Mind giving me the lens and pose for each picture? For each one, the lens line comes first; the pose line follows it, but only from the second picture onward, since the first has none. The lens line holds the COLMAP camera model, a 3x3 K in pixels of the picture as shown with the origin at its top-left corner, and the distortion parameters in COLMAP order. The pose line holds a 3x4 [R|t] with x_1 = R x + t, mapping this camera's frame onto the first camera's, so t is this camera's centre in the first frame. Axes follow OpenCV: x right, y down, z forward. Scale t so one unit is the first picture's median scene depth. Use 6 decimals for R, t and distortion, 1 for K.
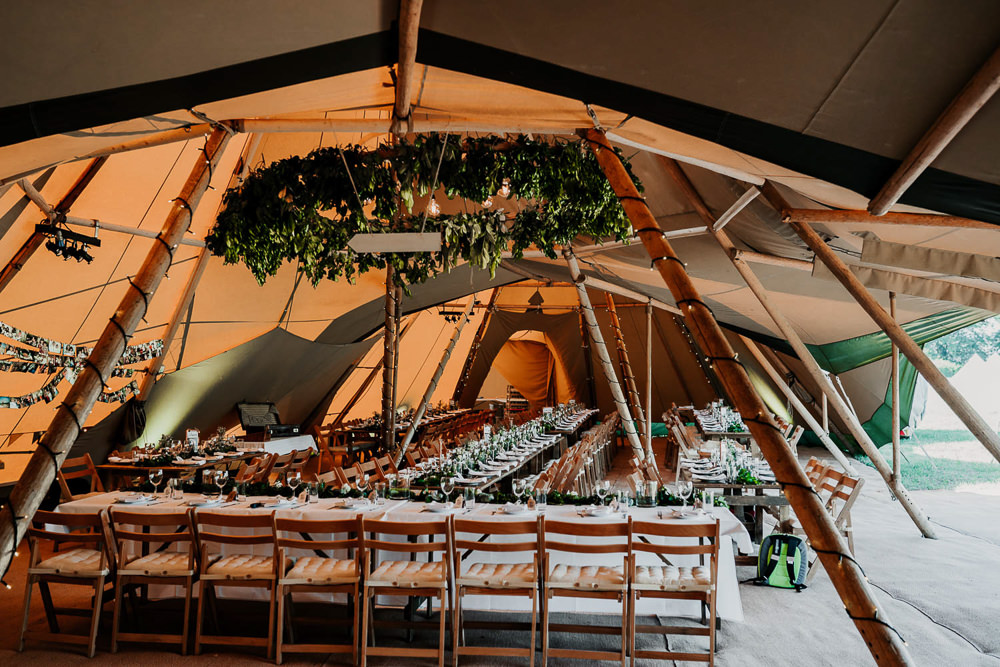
lens RADIAL K [[970.0, 0, 497.7], [0, 970.0, 340.3], [0, 0, 1]] dist [-0.019406, 0.000000]
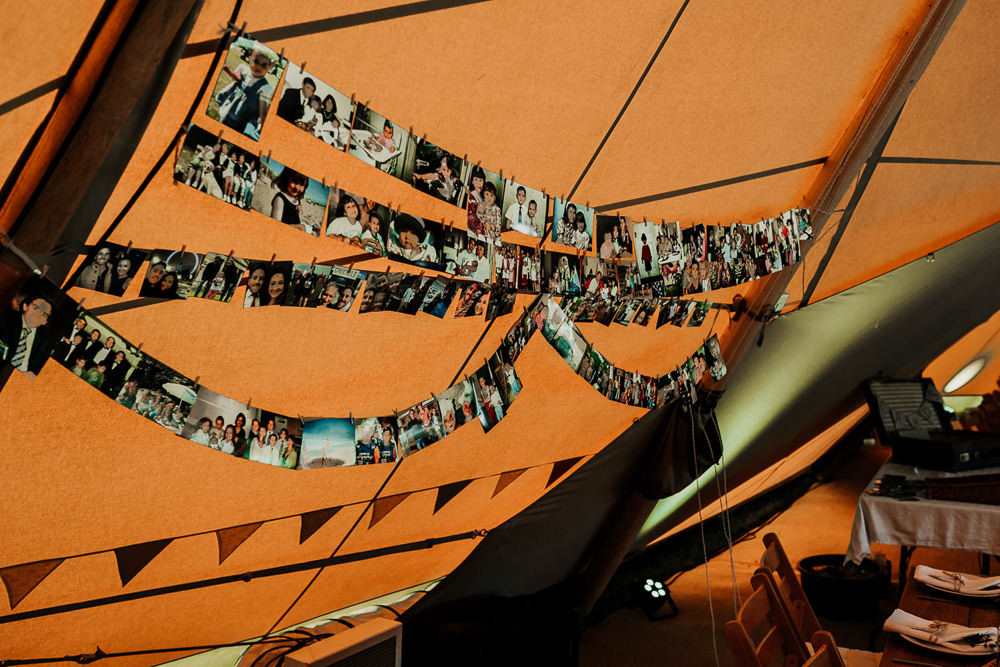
lens RADIAL K [[970.0, 0, 499.2], [0, 970.0, 335.6], [0, 0, 1]] dist [-0.019406, 0.000000]
pose [[0.931290, 0.025918, -0.363356, -0.333185], [-0.000201, 0.997502, 0.070637, 0.018444], [0.364279, -0.065711, 0.928969, 0.684734]]
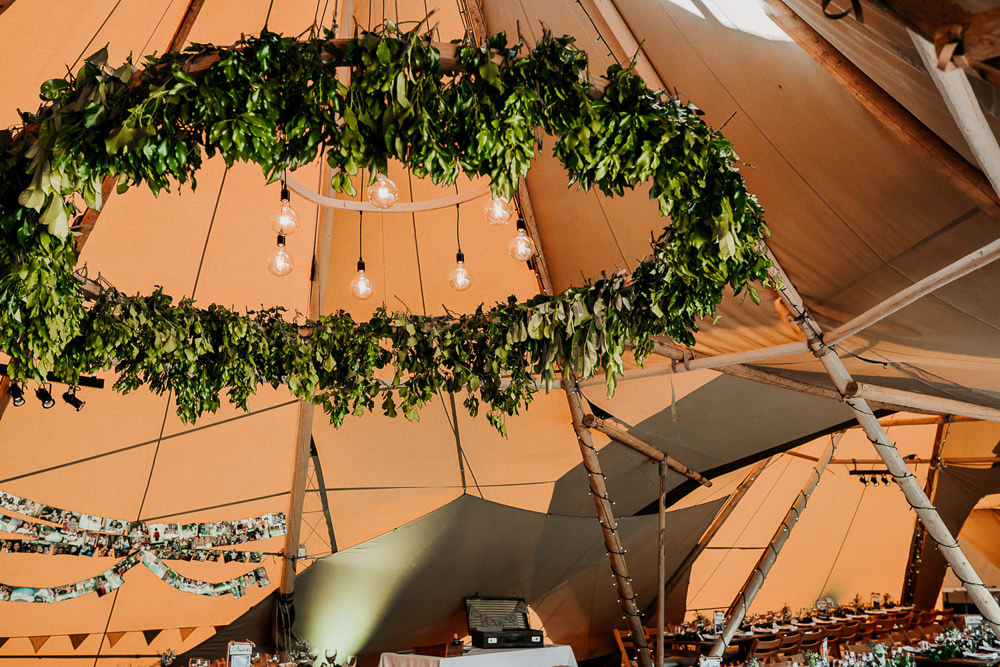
lens RADIAL K [[970.0, 0, 501.6], [0, 970.0, 340.2], [0, 0, 1]] dist [-0.019406, 0.000000]
pose [[0.843680, -0.106231, -0.526232, 0.216660], [0.010762, 0.983376, -0.181261, 0.005953], [0.536739, 0.147263, 0.830798, 0.450811]]
